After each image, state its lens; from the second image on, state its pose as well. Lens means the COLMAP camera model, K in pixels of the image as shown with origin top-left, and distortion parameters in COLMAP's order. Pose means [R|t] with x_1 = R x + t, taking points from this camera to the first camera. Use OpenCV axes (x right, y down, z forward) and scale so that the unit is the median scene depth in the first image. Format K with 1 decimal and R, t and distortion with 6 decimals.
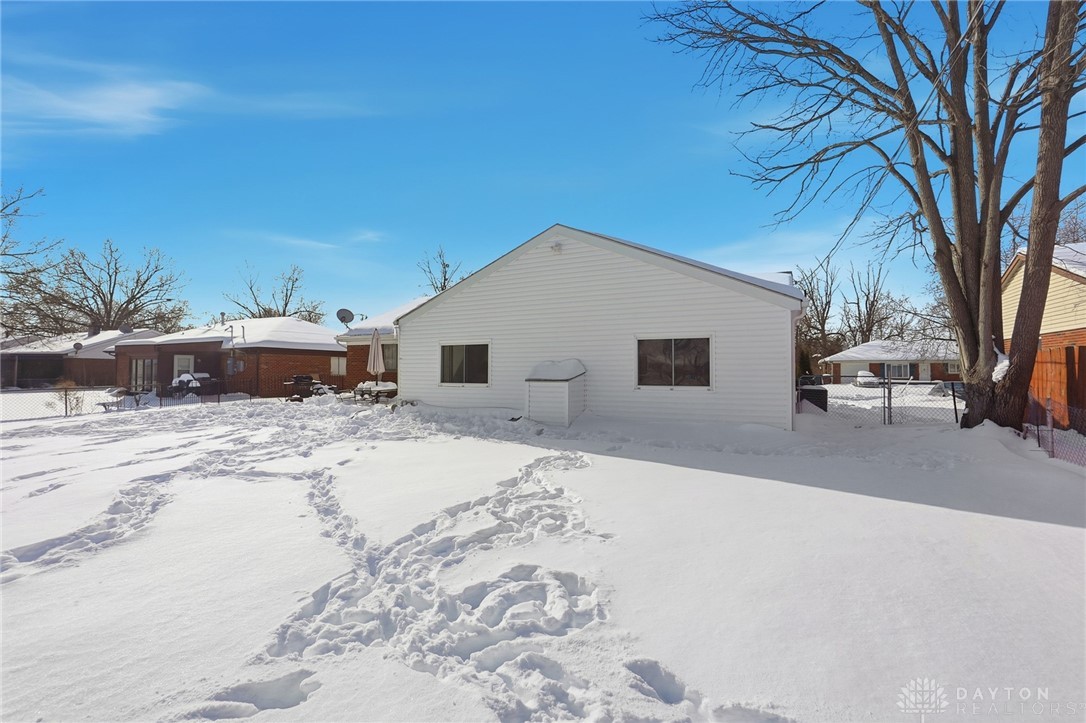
lens RADIAL K [[475.0, 0, 538.0], [0, 475.0, 361.2], [0, 0, 1]] dist [-0.021712, -0.000461]
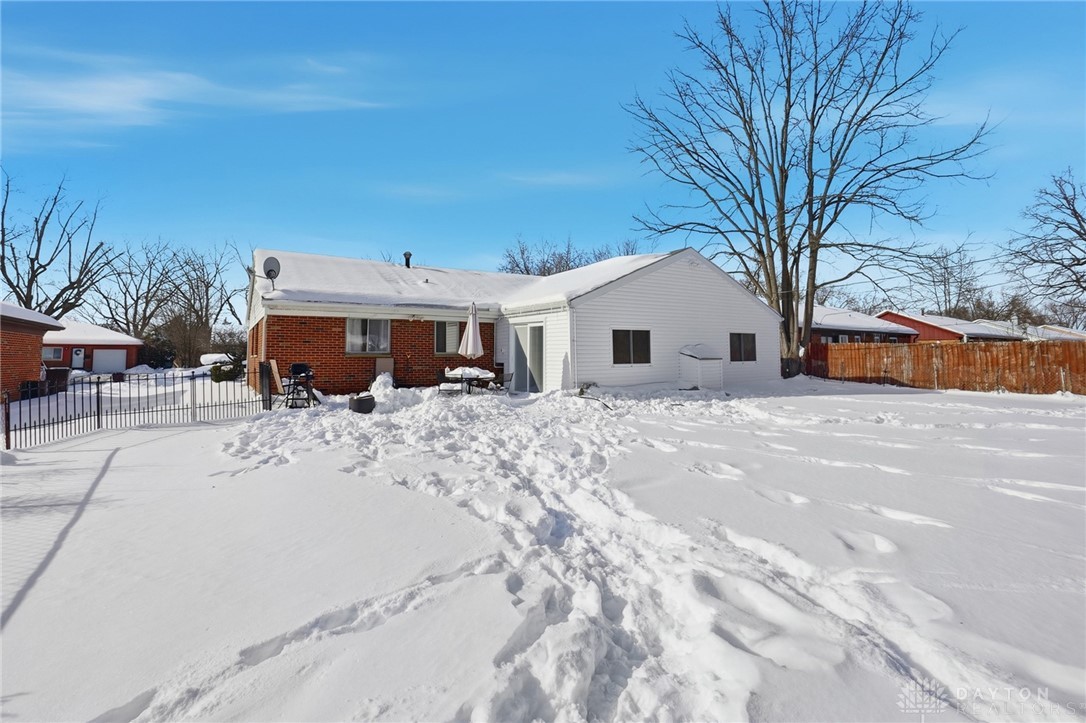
lens RADIAL K [[475.0, 0, 552.0], [0, 475.0, 354.0], [0, 0, 1]] dist [-0.021712, -0.000461]
pose [[0.508422, -0.000874, 0.861108, -1.222816], [-0.007711, 0.999955, 0.005568, 0.018147], [-0.861074, -0.009471, 0.508392, 0.590878]]
